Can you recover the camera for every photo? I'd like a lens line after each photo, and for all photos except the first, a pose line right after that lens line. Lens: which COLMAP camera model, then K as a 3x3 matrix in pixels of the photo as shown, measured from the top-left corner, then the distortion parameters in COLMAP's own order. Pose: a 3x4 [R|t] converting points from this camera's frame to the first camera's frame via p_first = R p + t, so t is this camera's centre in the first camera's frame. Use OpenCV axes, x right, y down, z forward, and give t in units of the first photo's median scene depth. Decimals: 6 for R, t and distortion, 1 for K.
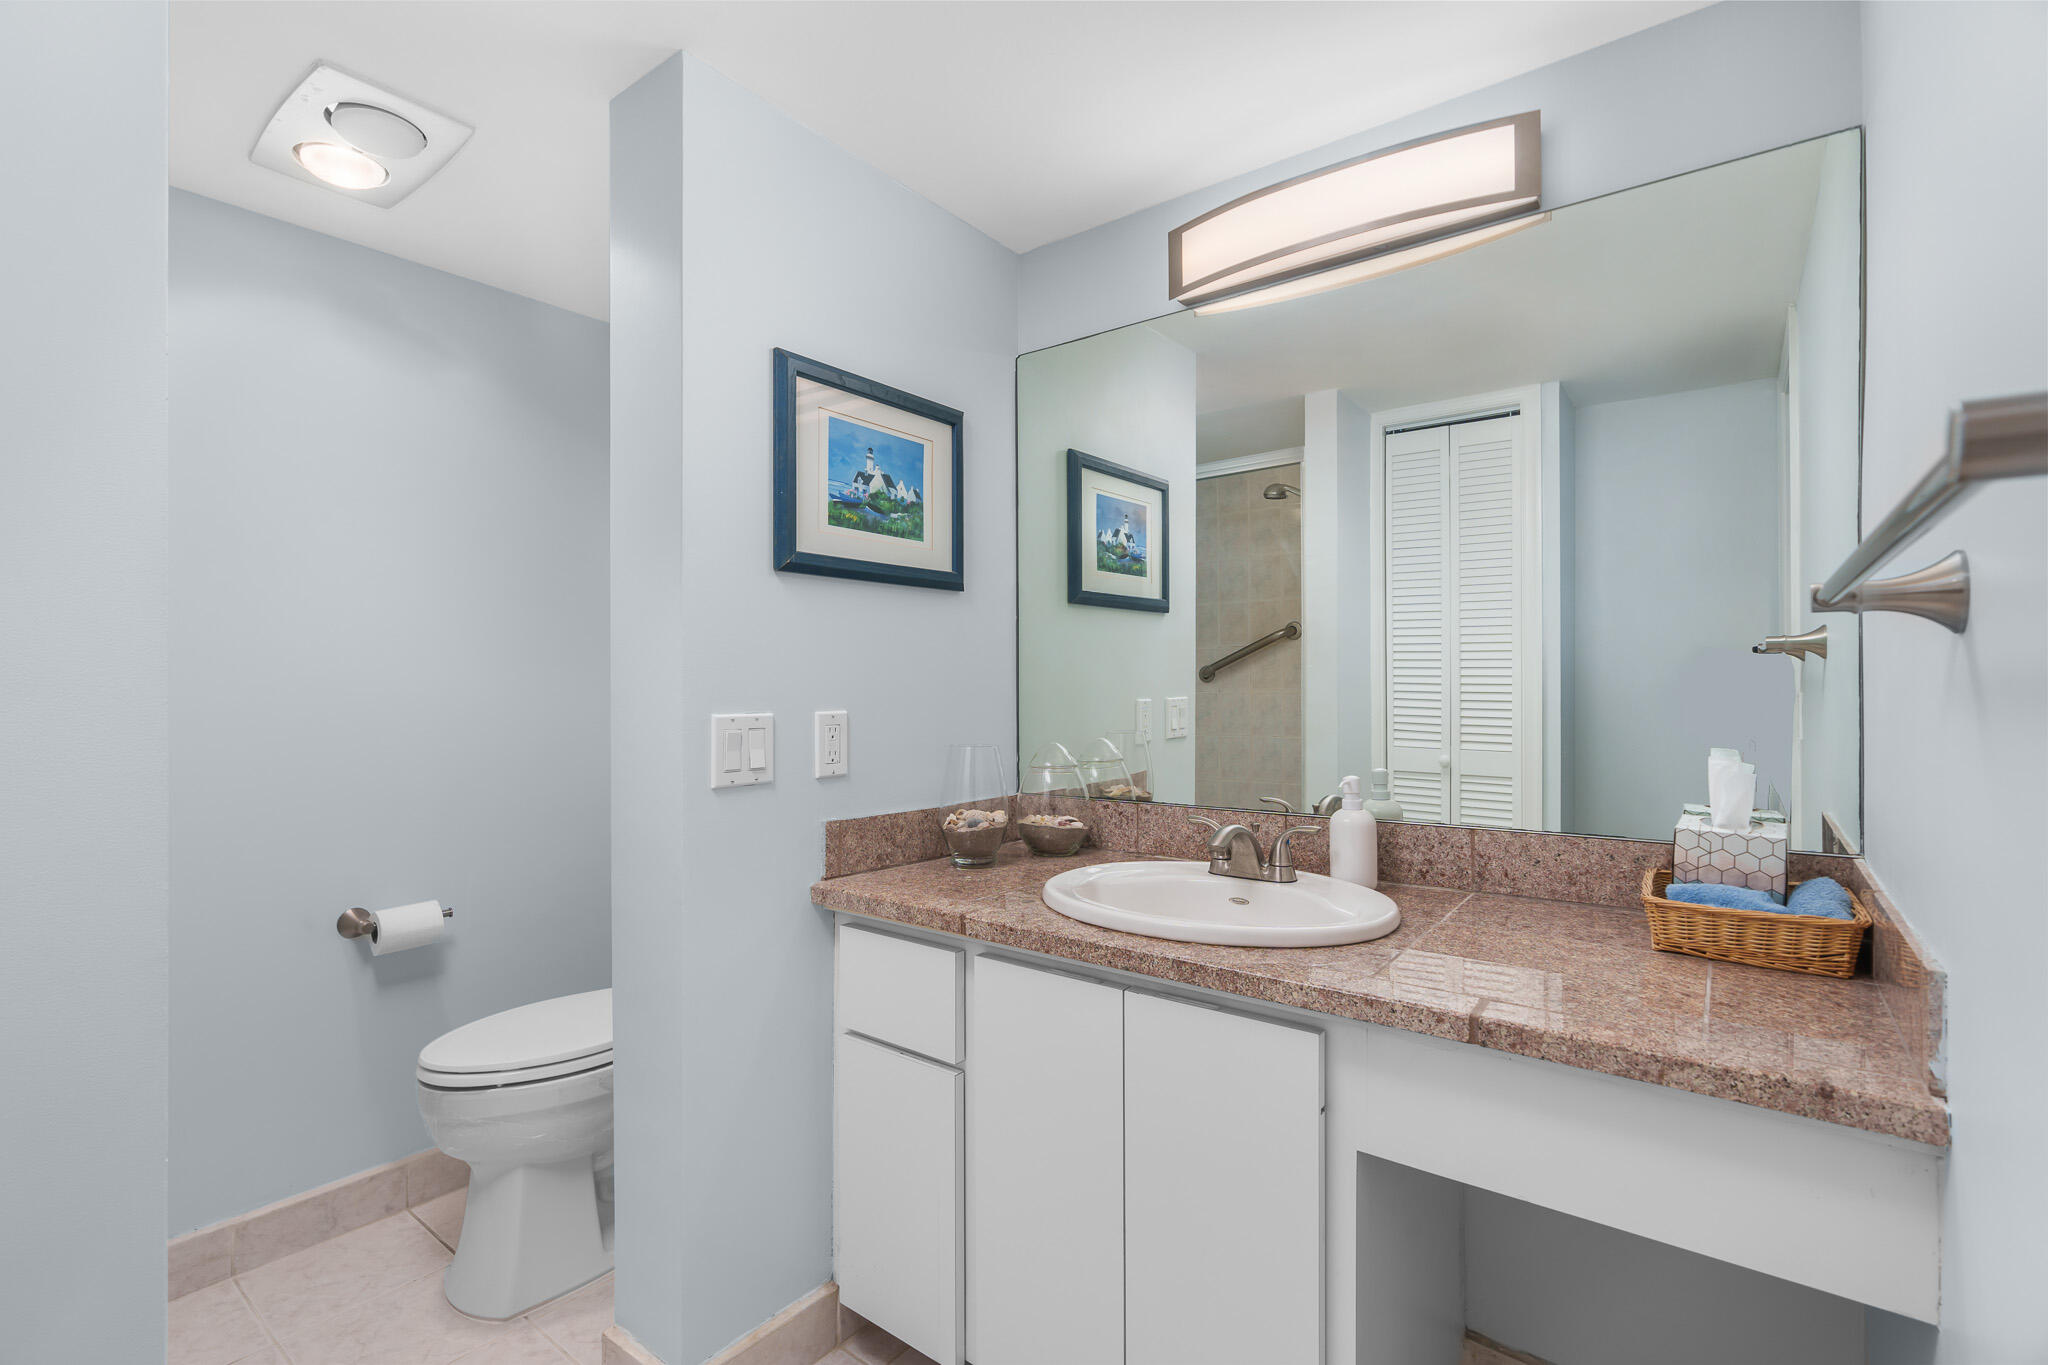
lens RADIAL K [[927.8, 0, 1021.3], [0, 927.8, 682.7], [0, 0, 1]] dist [-0.003797, 0.000702]
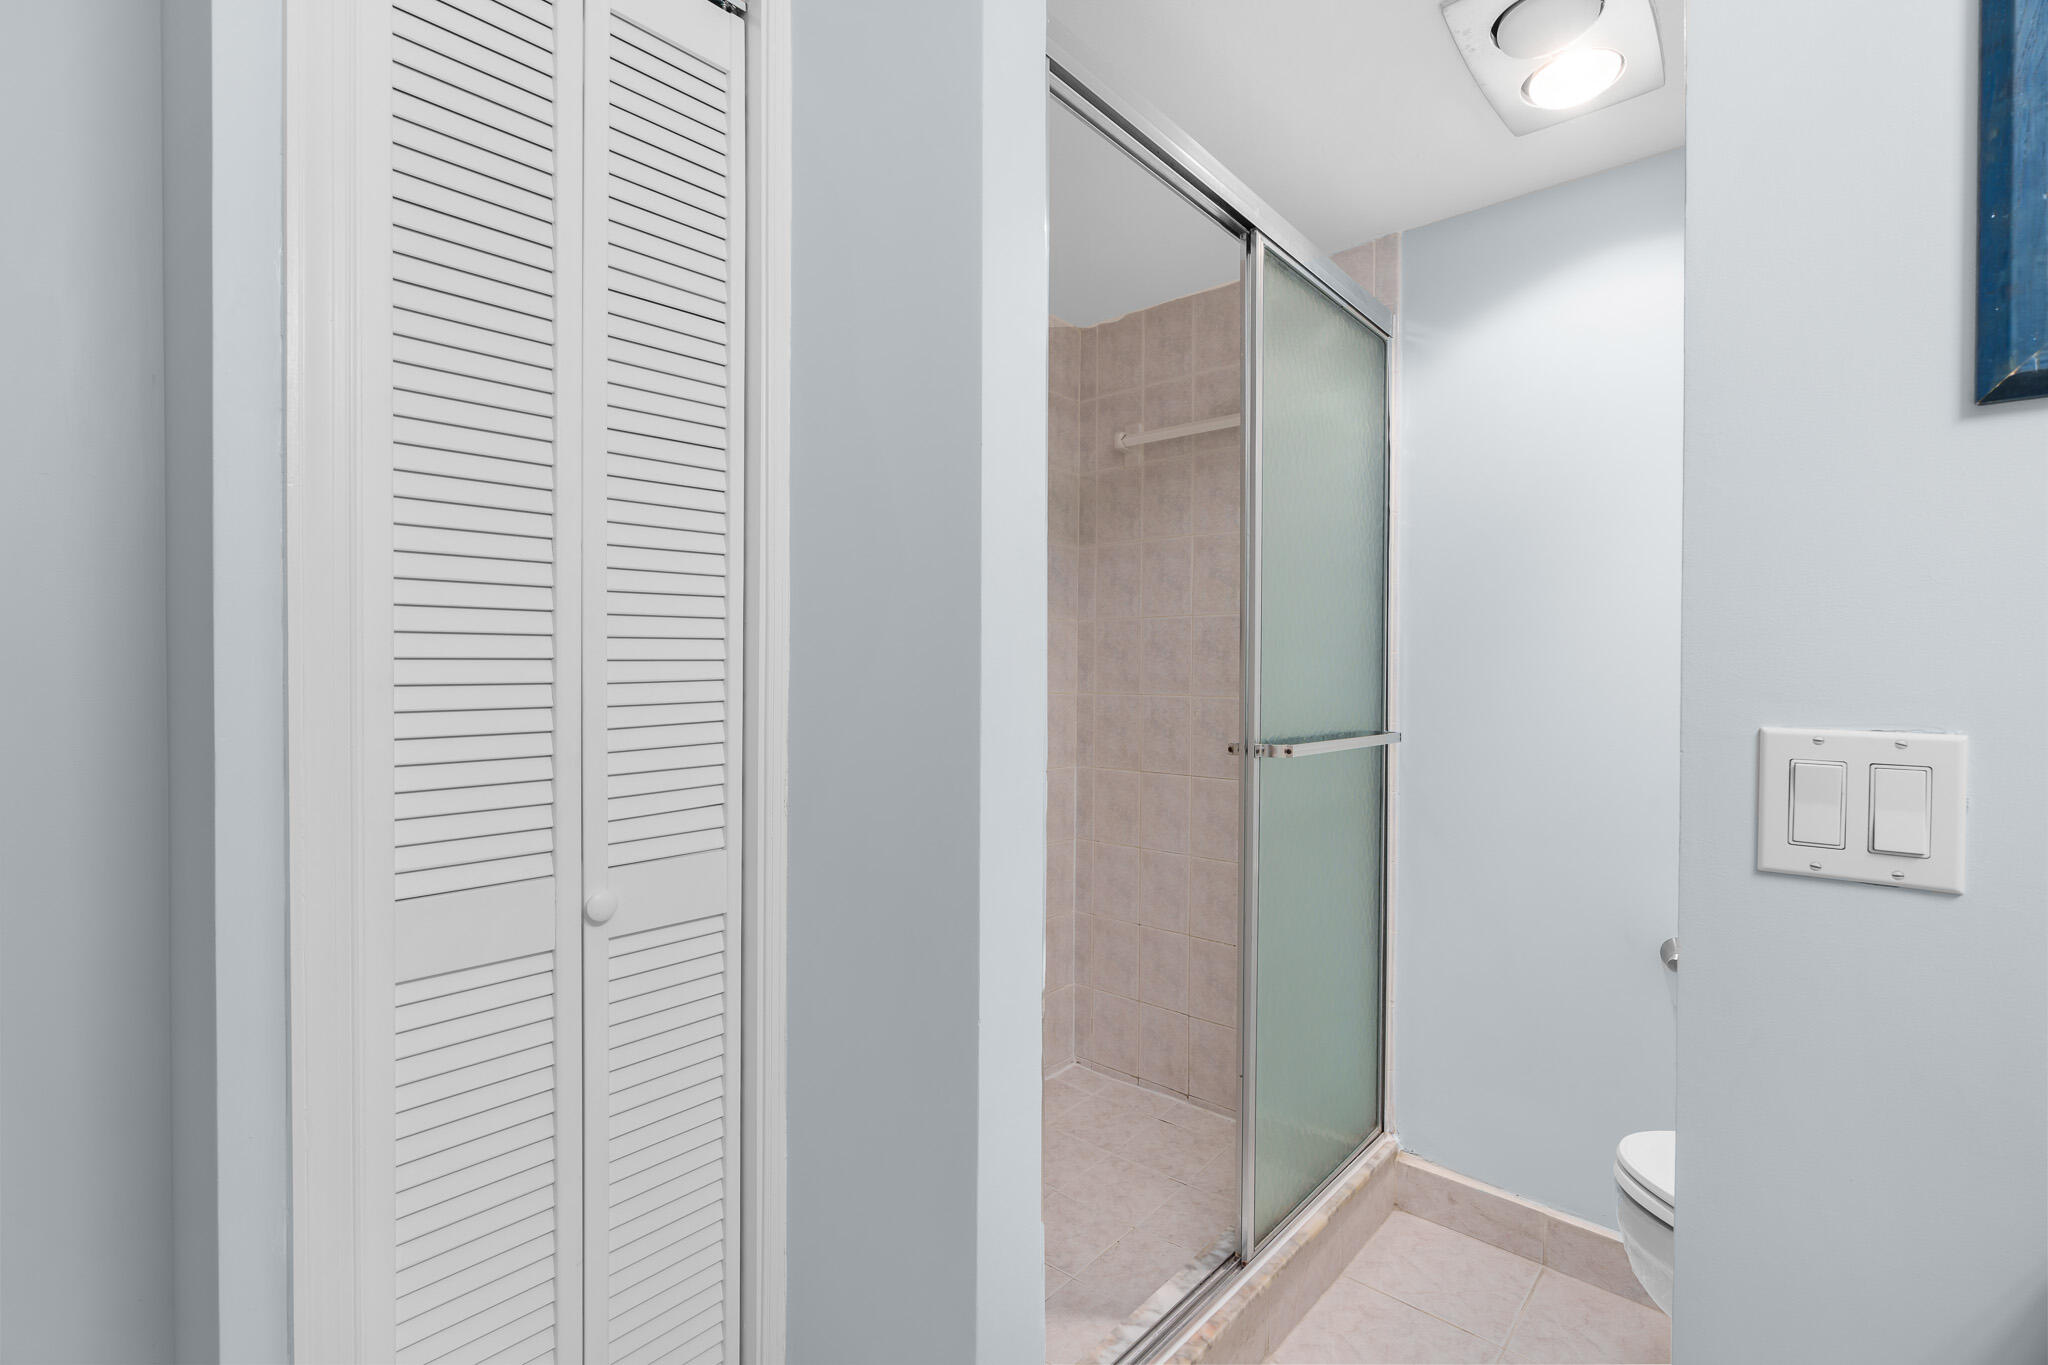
lens RADIAL K [[927.8, 0, 1022.1], [0, 927.8, 678.4], [0, 0, 1]] dist [-0.003797, 0.000702]
pose [[-0.081429, 0.011235, -0.996616, 0.187256], [-0.006113, 0.999912, 0.011772, 0.003501], [0.996660, 0.007051, -0.081353, 0.551572]]
